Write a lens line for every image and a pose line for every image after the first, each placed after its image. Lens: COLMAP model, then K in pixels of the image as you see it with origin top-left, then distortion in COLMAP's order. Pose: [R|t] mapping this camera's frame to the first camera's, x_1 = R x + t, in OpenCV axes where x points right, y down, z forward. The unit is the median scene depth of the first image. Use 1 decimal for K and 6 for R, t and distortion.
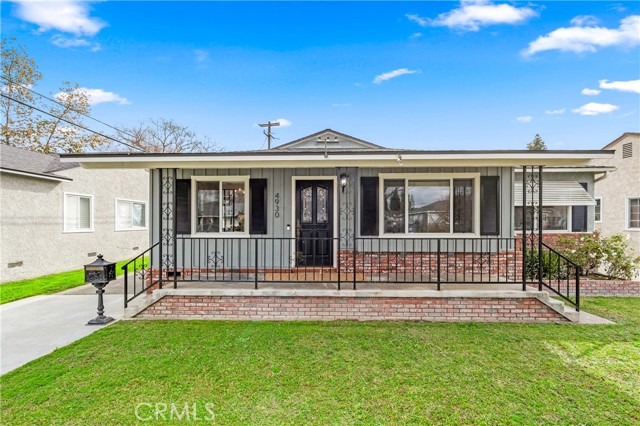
lens RADIAL K [[253.7, 0, 320.0], [0, 253.7, 213.0], [0, 0, 1]] dist [-0.000028, -0.000101]
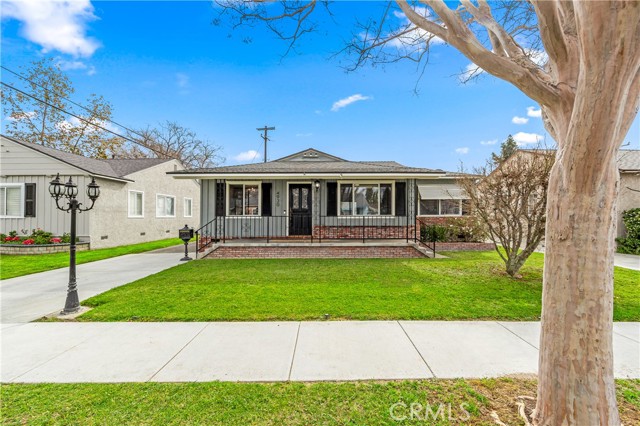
lens RADIAL K [[253.7, 0, 320.0], [0, 253.7, 213.0], [0, 0, 1]] dist [-0.000028, -0.000101]
pose [[0.999694, -0.000406, 0.024736, 0.070357], [-0.000117, 0.999776, 0.021145, 0.029352], [-0.024739, -0.021141, 0.999470, -0.709719]]
